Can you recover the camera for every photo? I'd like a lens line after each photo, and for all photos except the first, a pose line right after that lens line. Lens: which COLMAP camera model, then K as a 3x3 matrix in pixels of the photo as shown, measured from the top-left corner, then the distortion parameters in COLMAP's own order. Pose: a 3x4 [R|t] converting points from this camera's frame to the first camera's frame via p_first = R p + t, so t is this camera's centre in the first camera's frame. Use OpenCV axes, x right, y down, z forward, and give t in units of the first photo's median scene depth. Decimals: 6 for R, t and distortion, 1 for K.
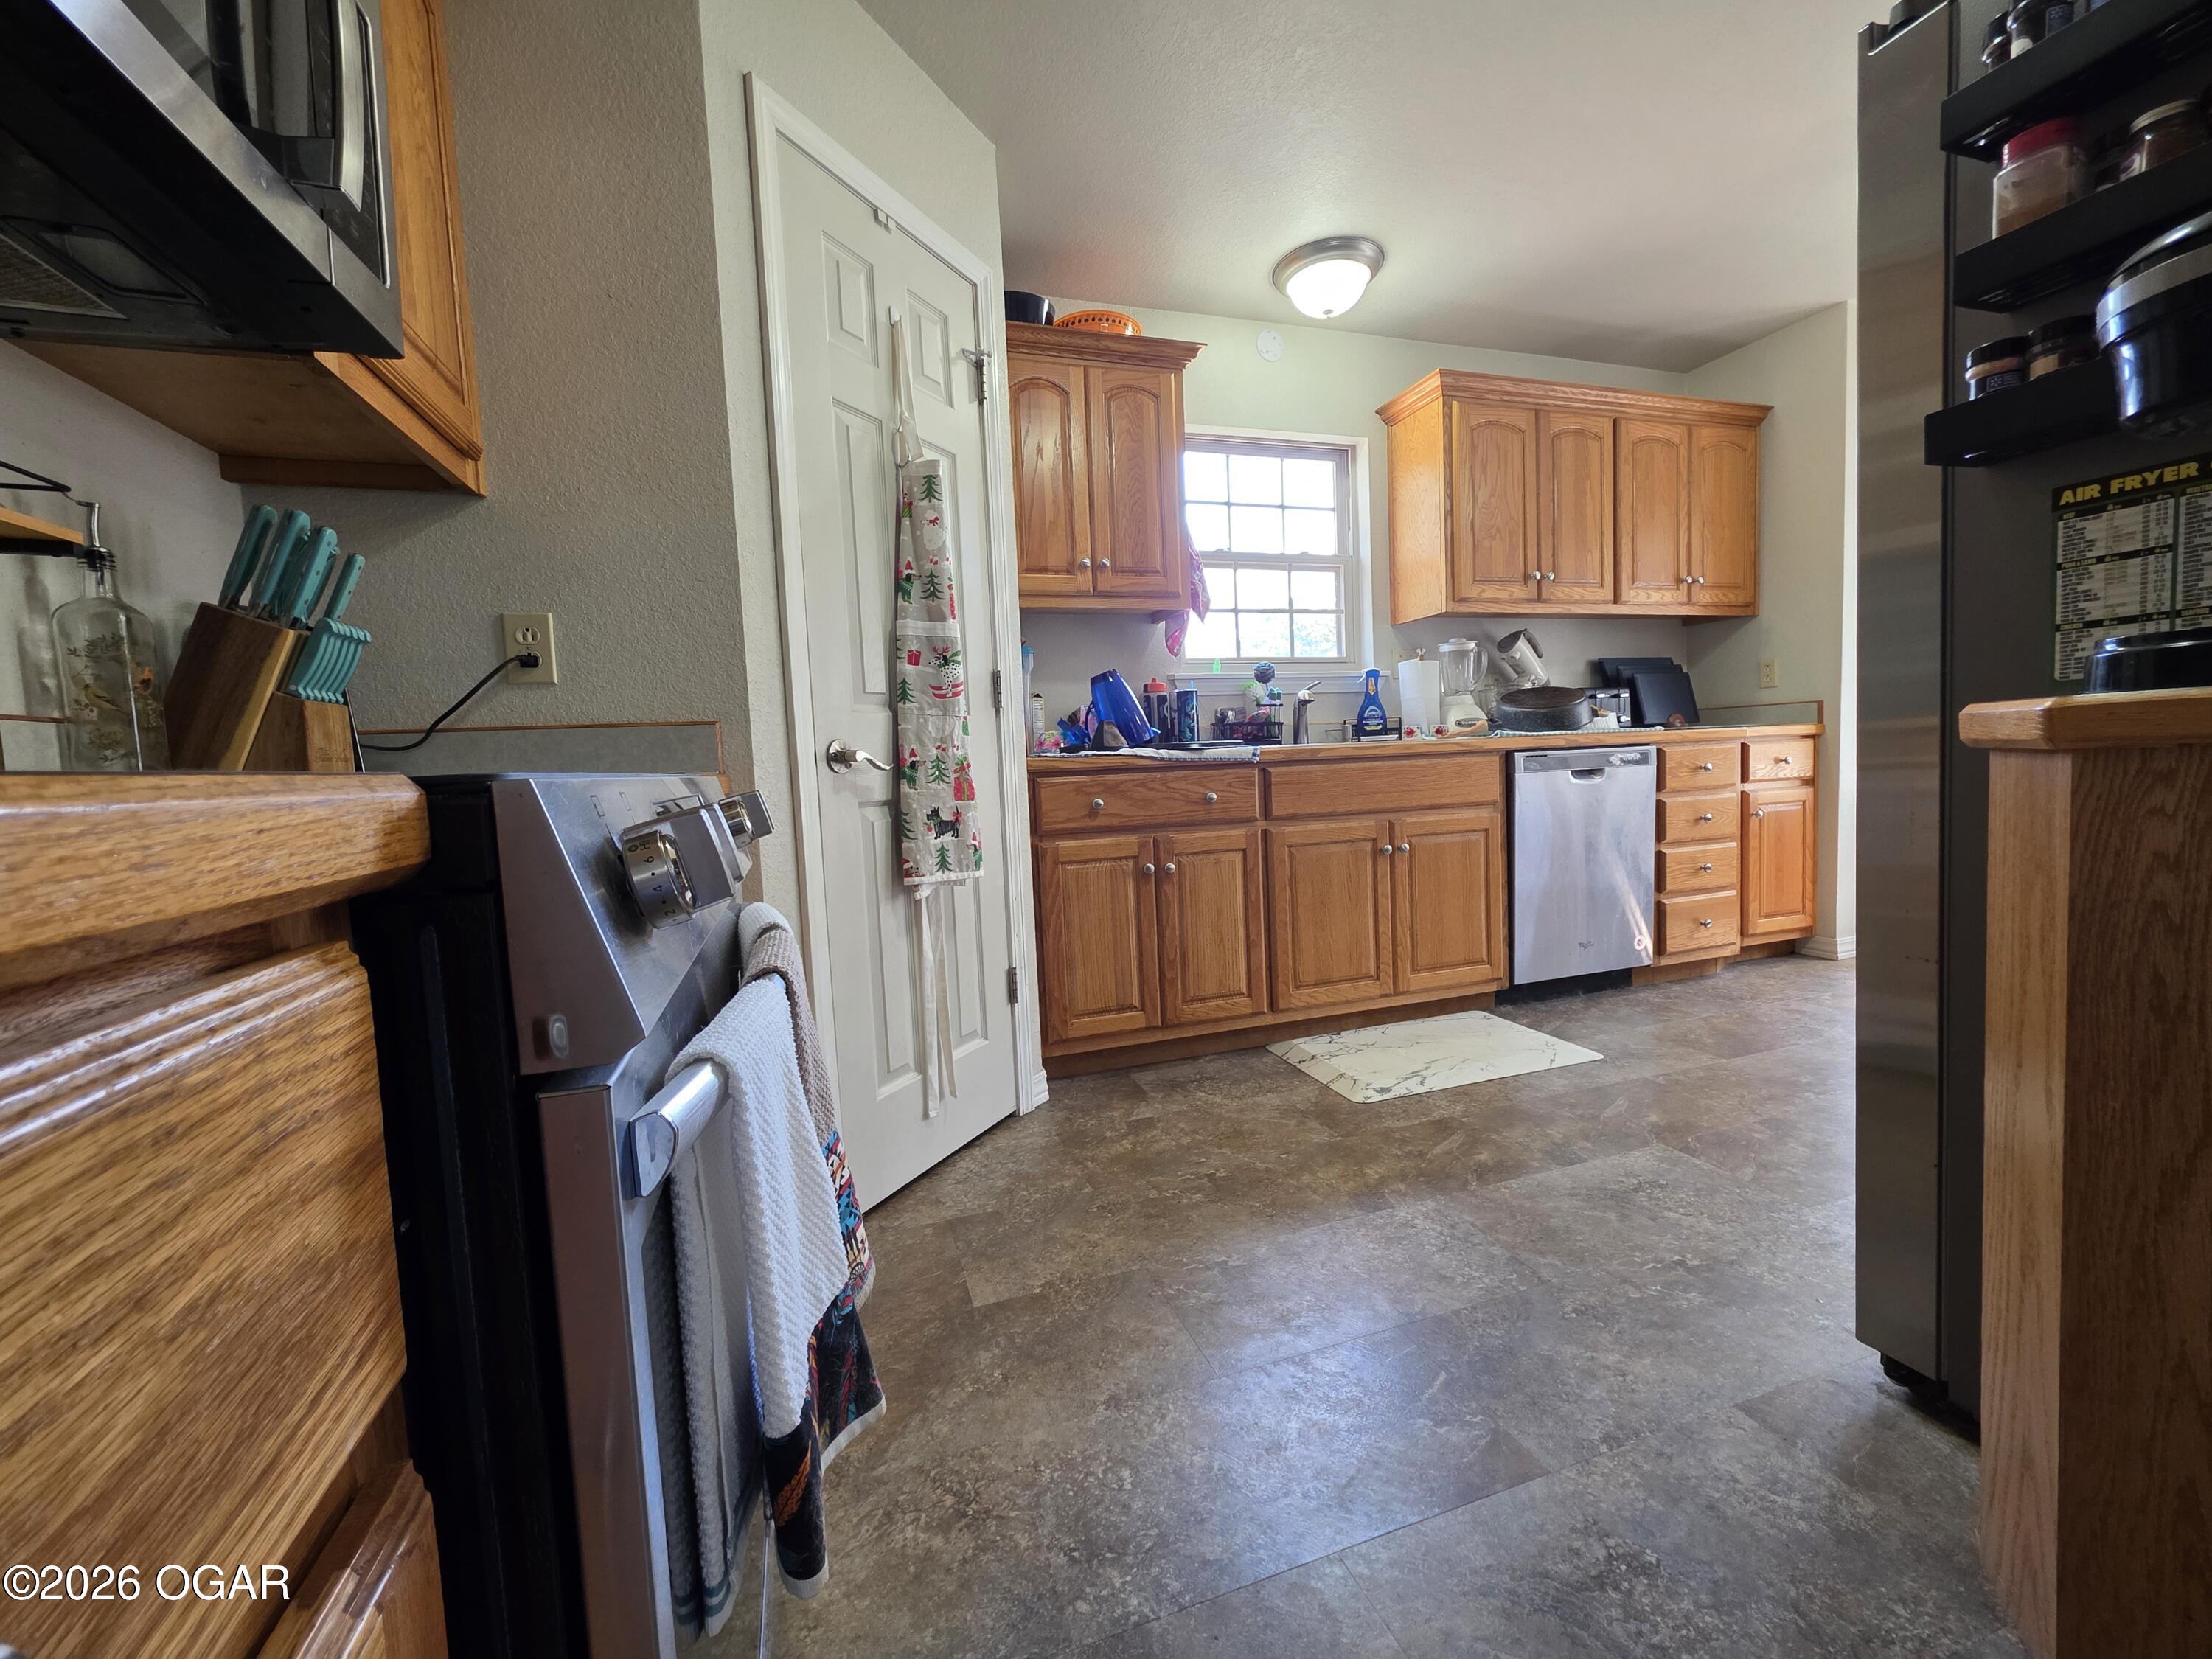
lens RADIAL K [[888.7, 0, 1113.3], [0, 888.7, 817.5], [0, 0, 1]] dist [-0.000441, 0.000366]
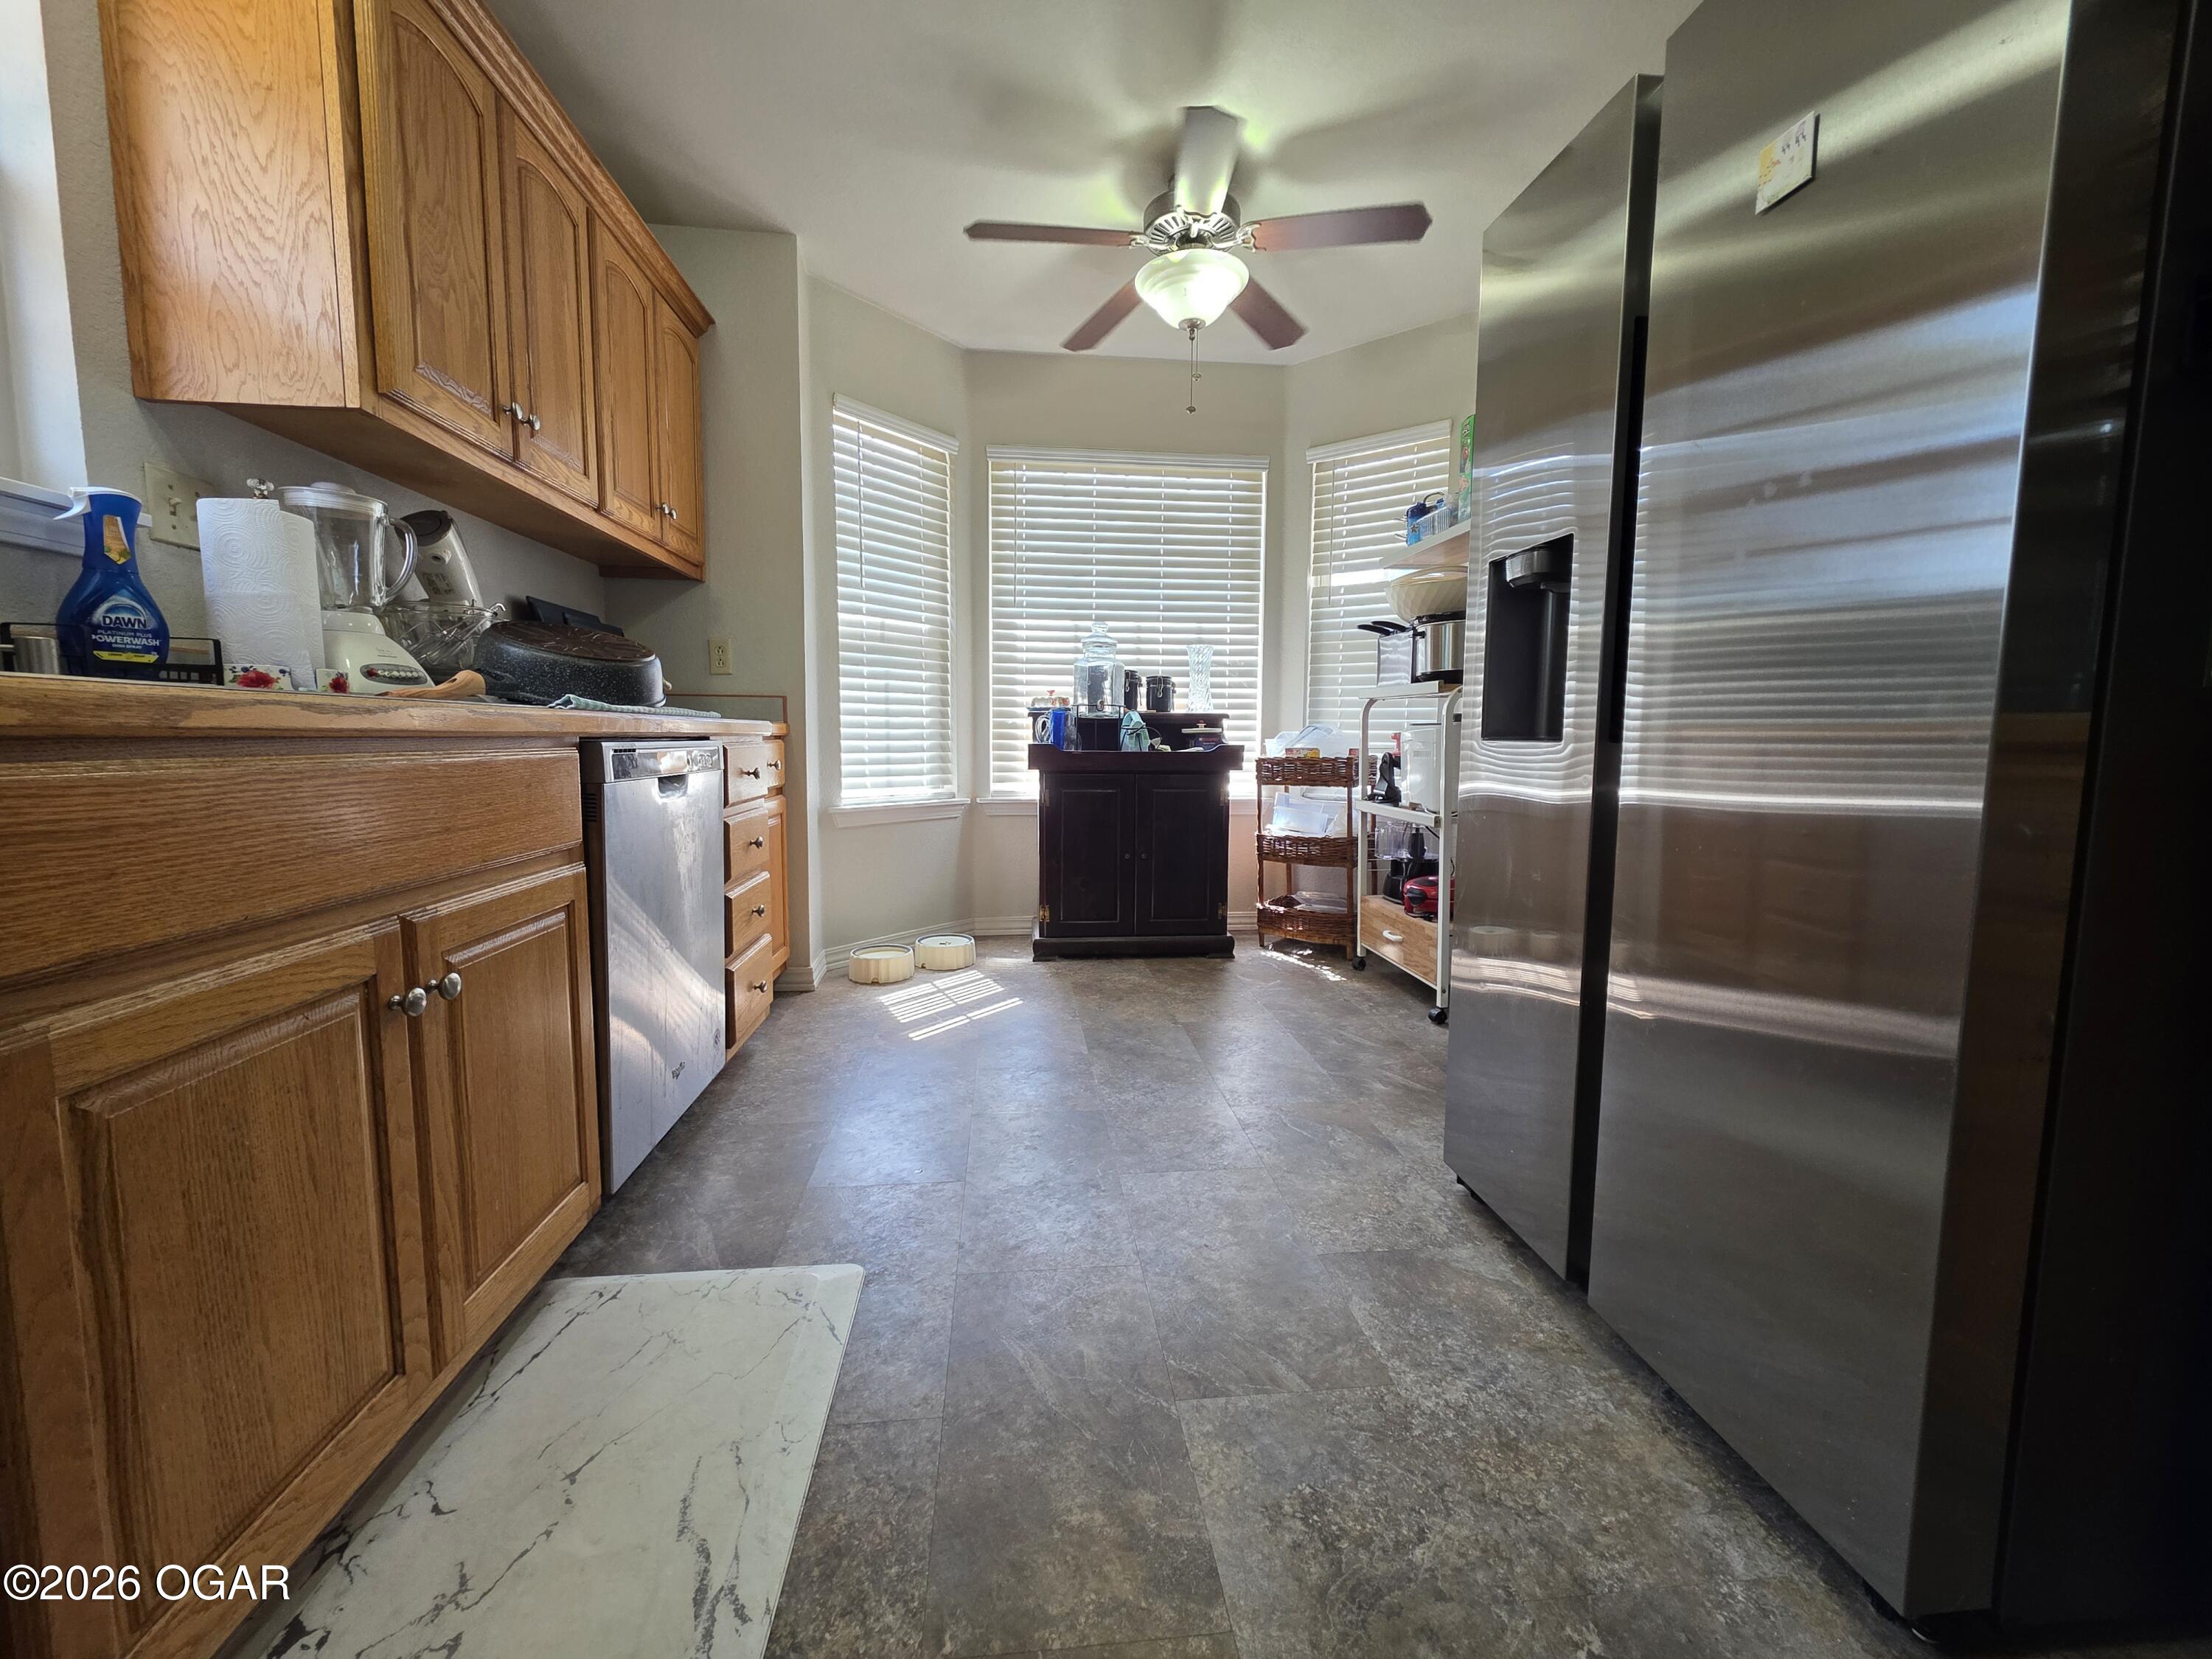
lens RADIAL K [[882.3, 0, 1106.9], [0, 882.3, 823.1], [0, 0, 1]] dist [0.000047, -0.000282]
pose [[0.217007, -0.047146, 0.975031, 0.024453], [0.042922, 0.998328, 0.038720, -0.029683], [-0.975226, 0.033447, 0.218668, 0.533496]]
